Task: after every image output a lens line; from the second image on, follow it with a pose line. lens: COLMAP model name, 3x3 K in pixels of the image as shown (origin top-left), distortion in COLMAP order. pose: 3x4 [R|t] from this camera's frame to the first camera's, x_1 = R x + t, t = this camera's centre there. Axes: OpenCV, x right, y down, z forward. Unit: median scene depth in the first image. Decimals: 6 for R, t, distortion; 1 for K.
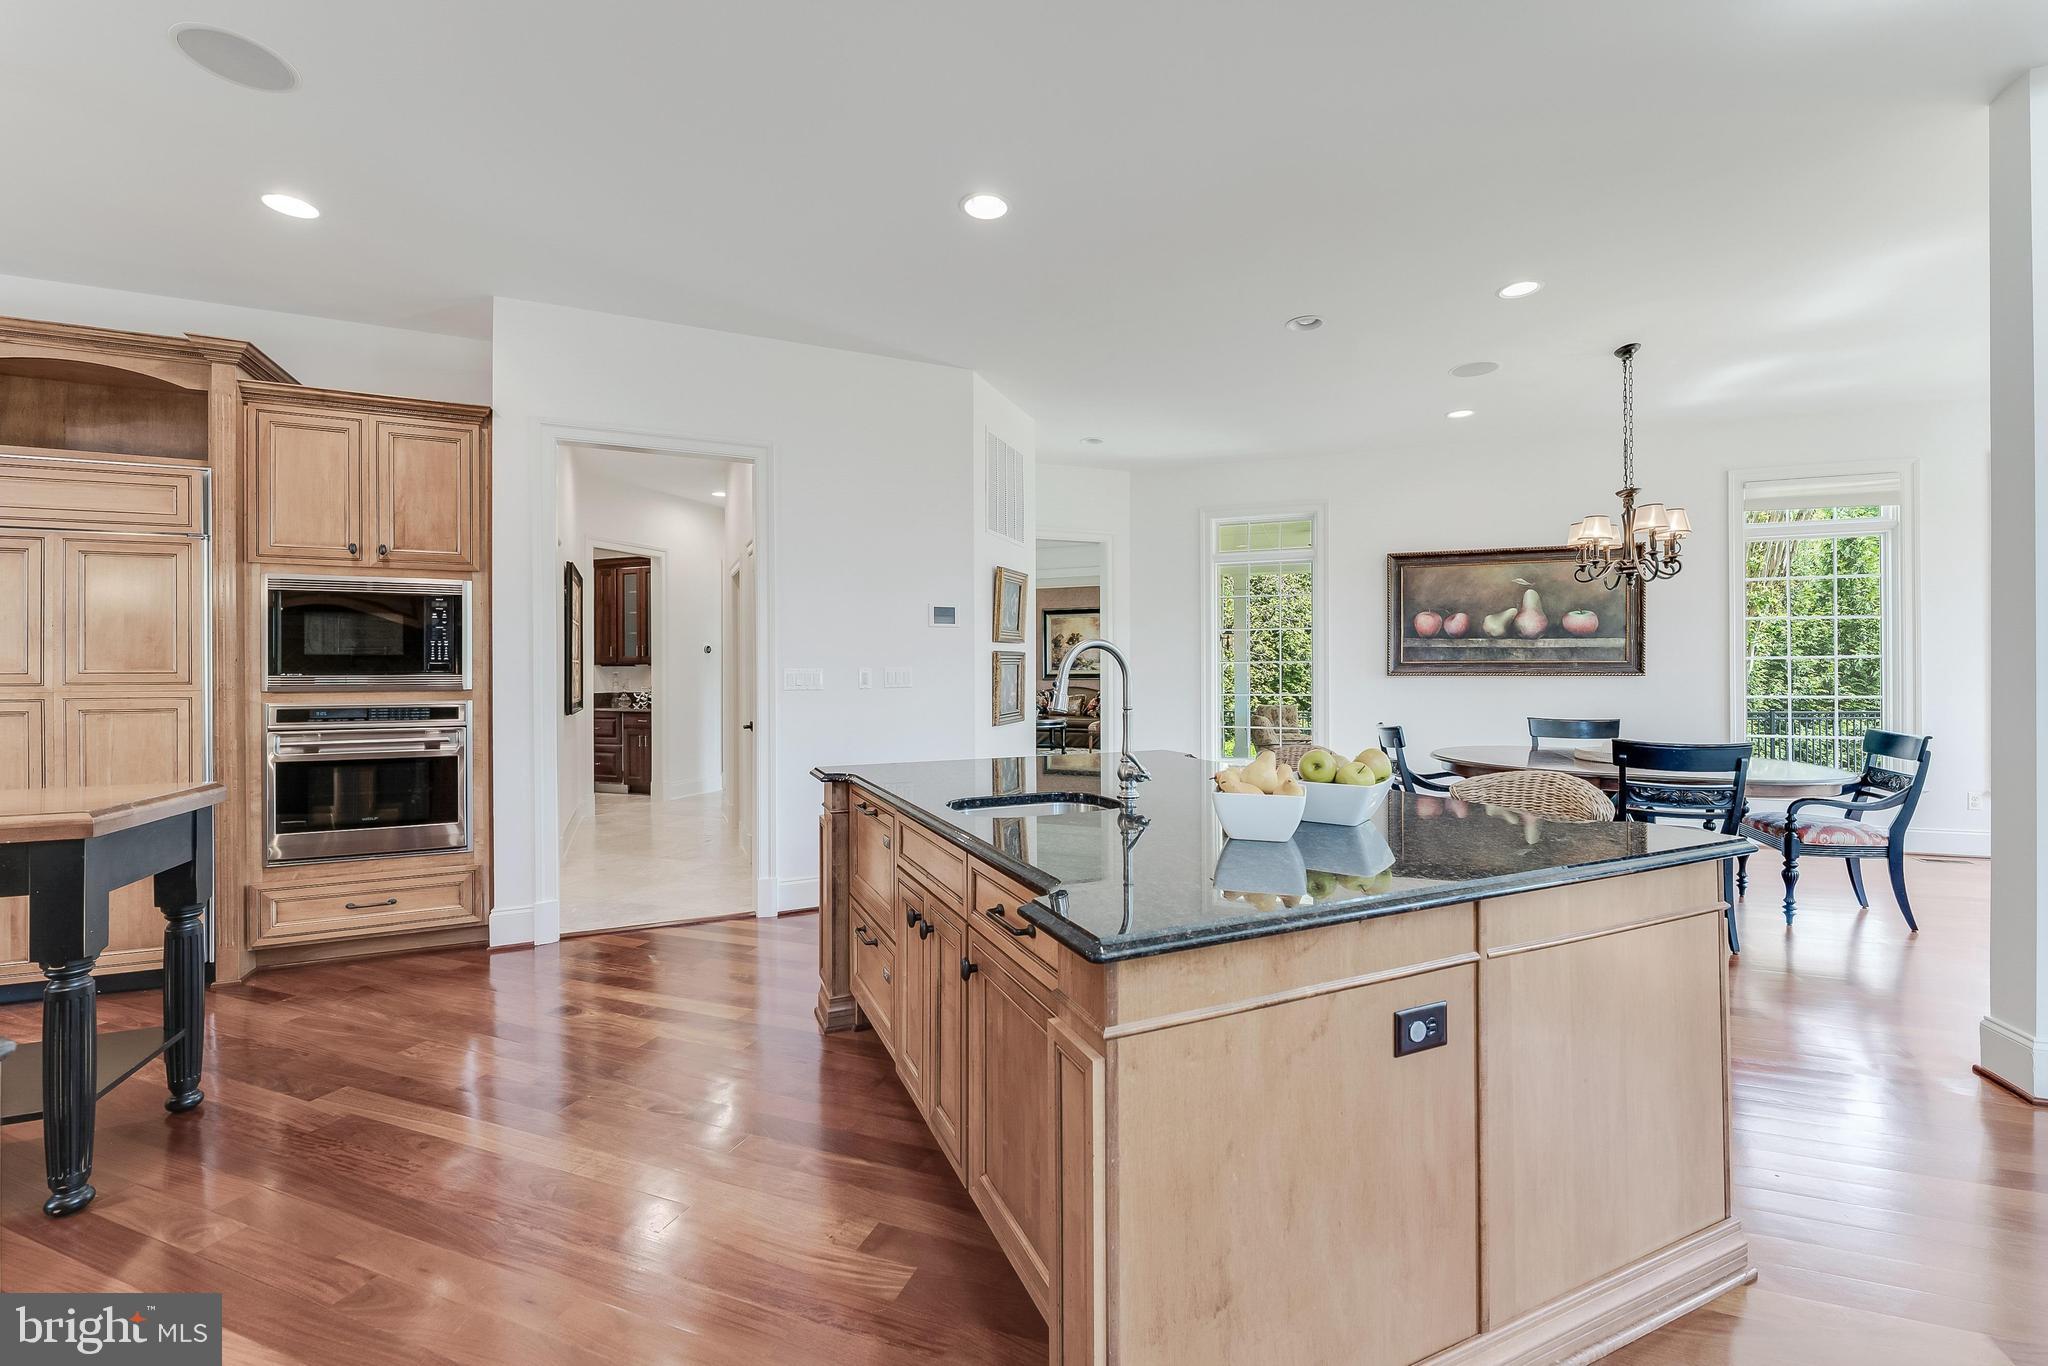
lens RADIAL K [[833.2, 0, 1034.8], [0, 833.2, 670.9], [0, 0, 1]] dist [-0.001860, 0.000010]
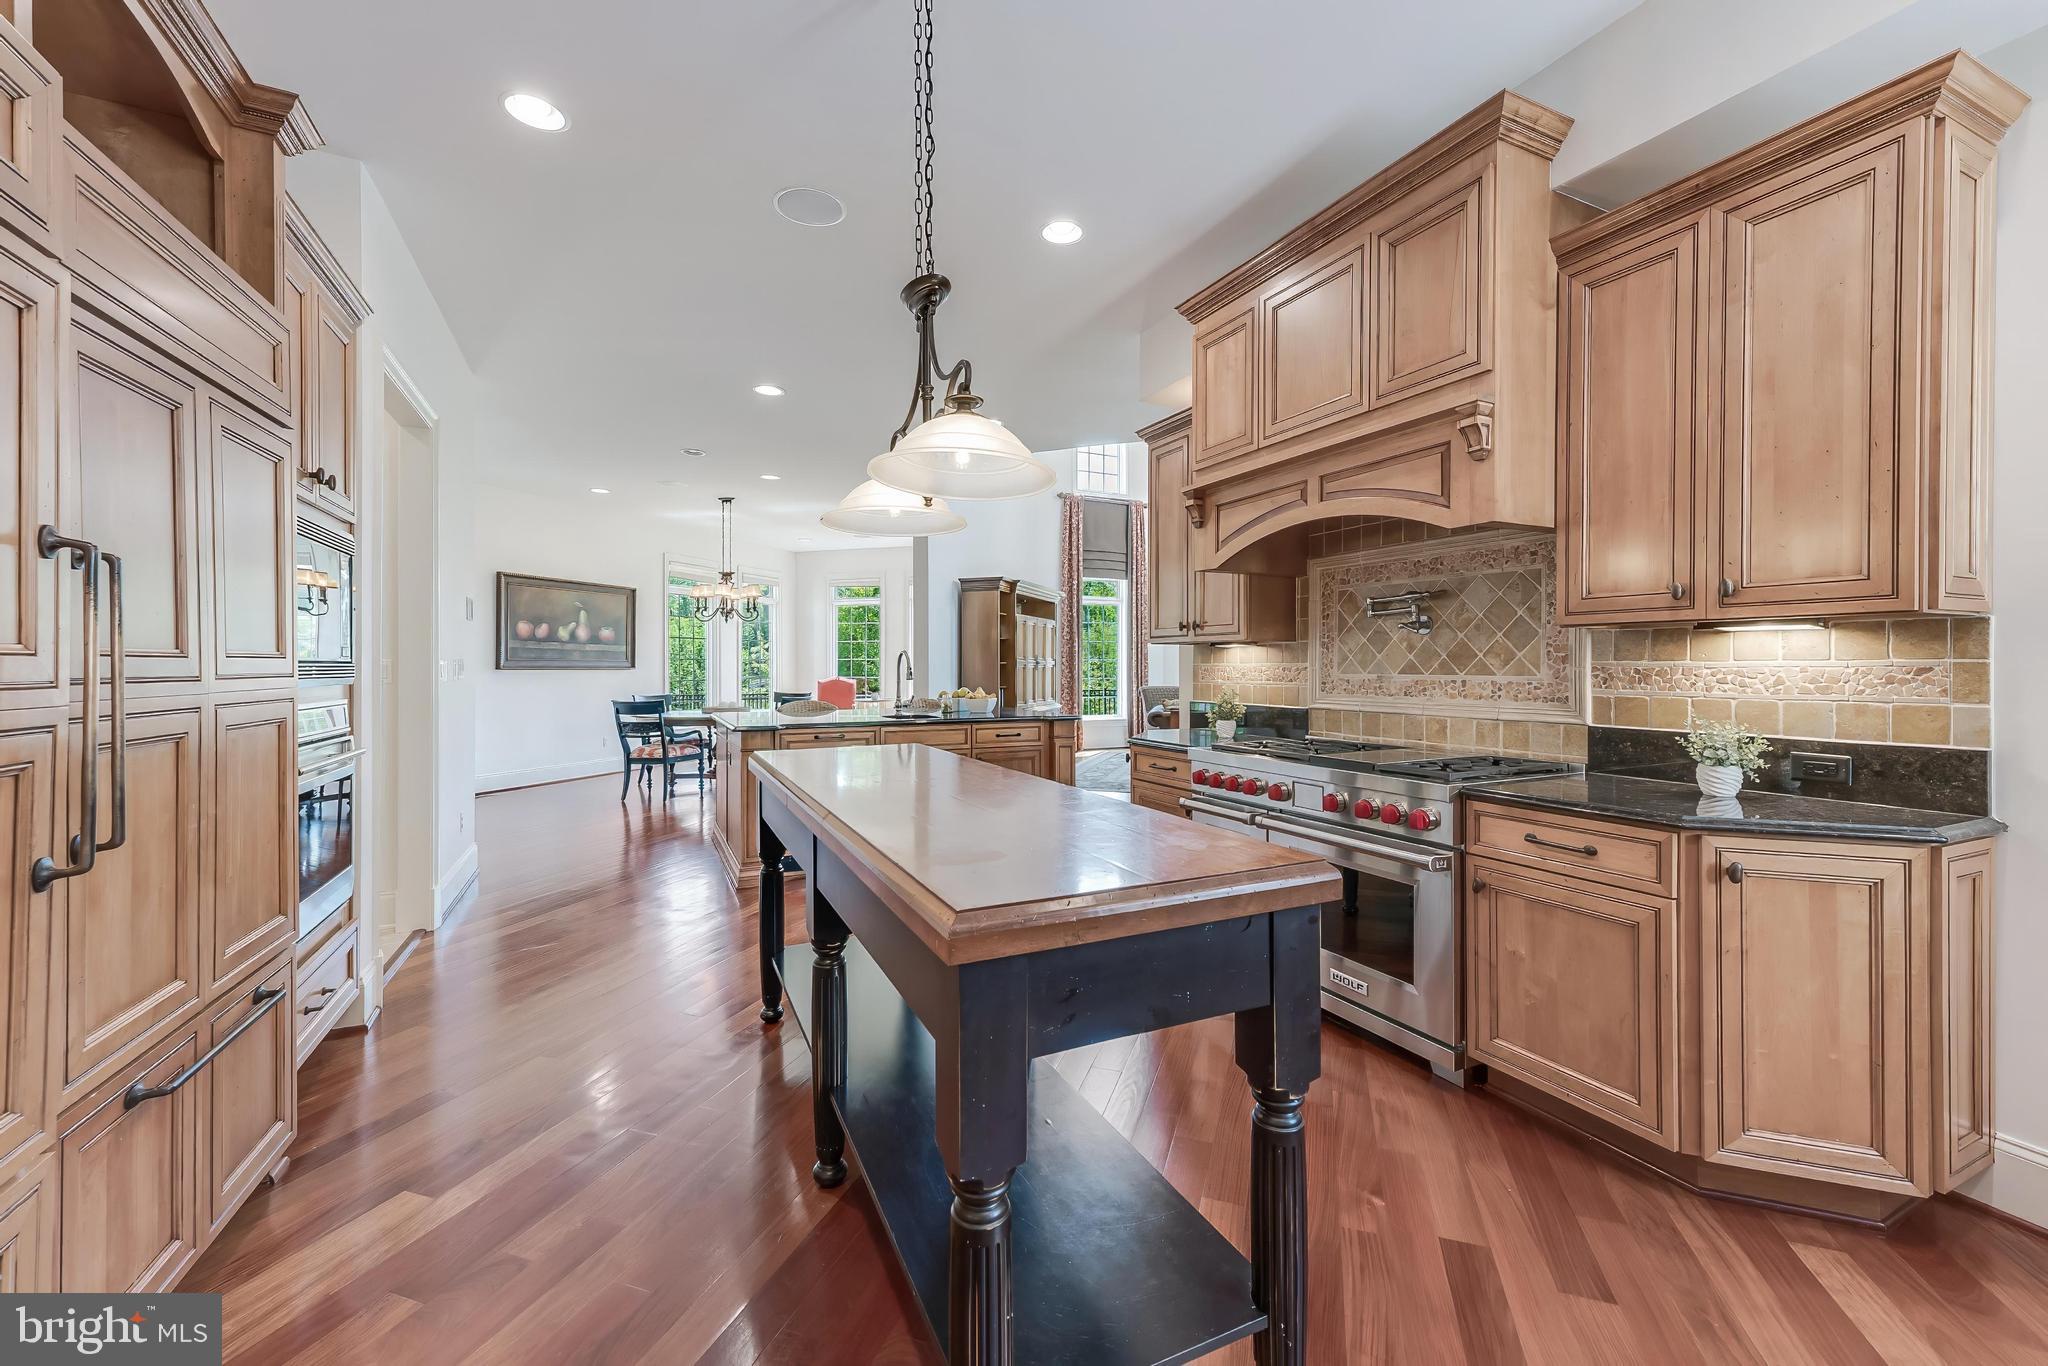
lens RADIAL K [[833.2, 0, 1039.7], [0, 833.2, 672.8], [0, 0, 1]] dist [-0.001860, 0.000010]
pose [[-0.050869, -0.004021, 0.998697, -0.909369], [0.000999, 0.999991, 0.004077, 0.006745], [-0.998705, 0.001205, -0.050864, 0.273590]]
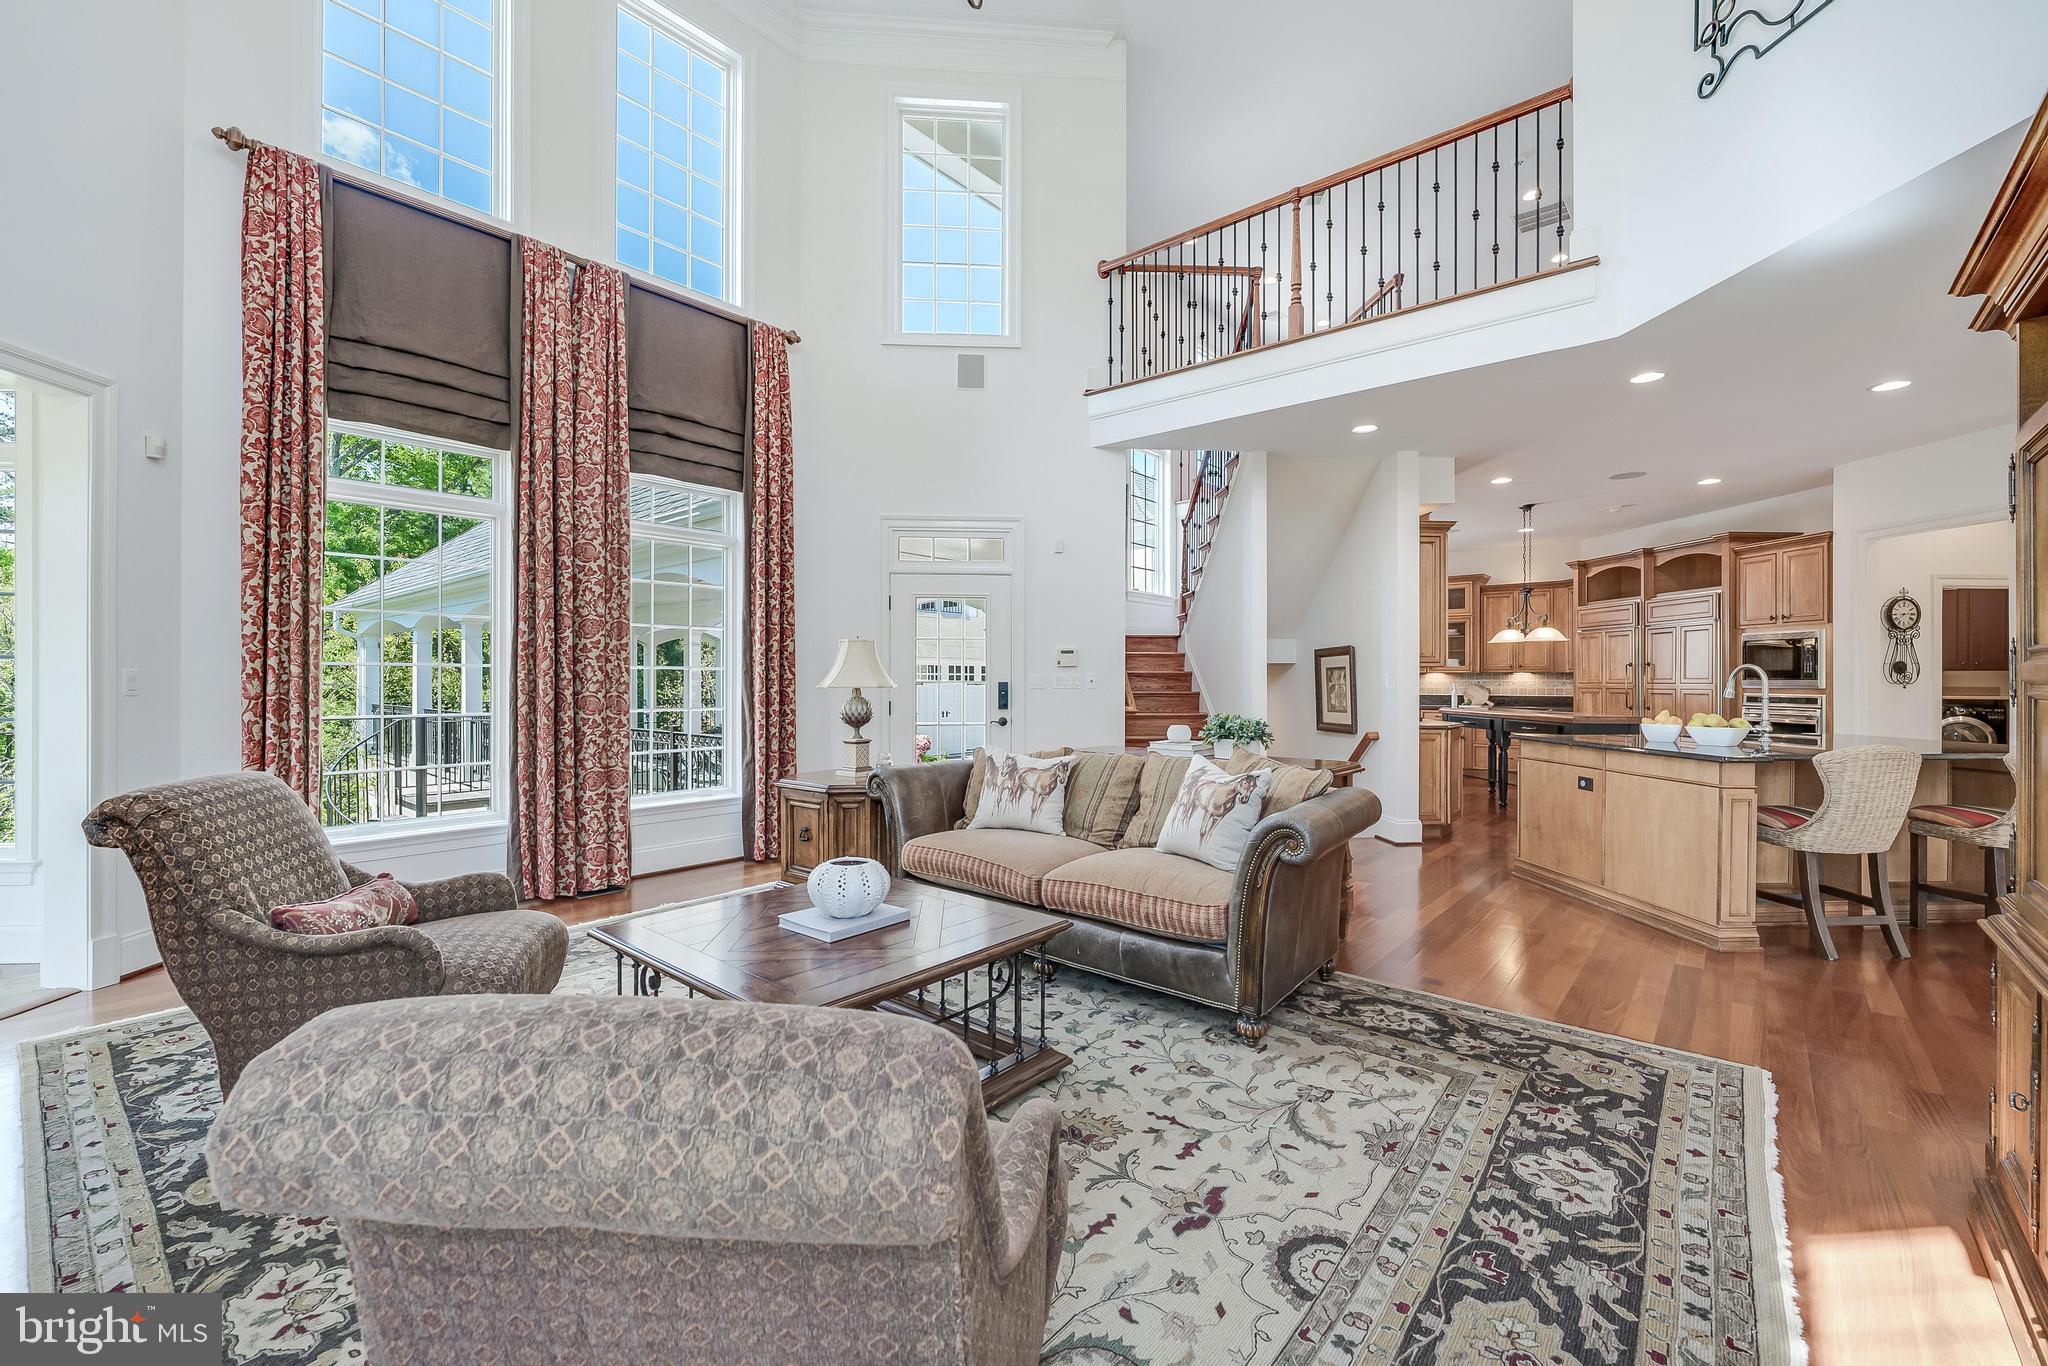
lens RADIAL K [[833.2, 0, 1017.8], [0, 833.2, 680.5], [0, 0, 1]] dist [-0.001860, 0.000010]
pose [[-0.360415, 0.005231, -0.932777, 0.973321], [0.001908, 0.999986, 0.004871, -0.004418], [0.932790, -0.000024, -0.360420, 0.009301]]
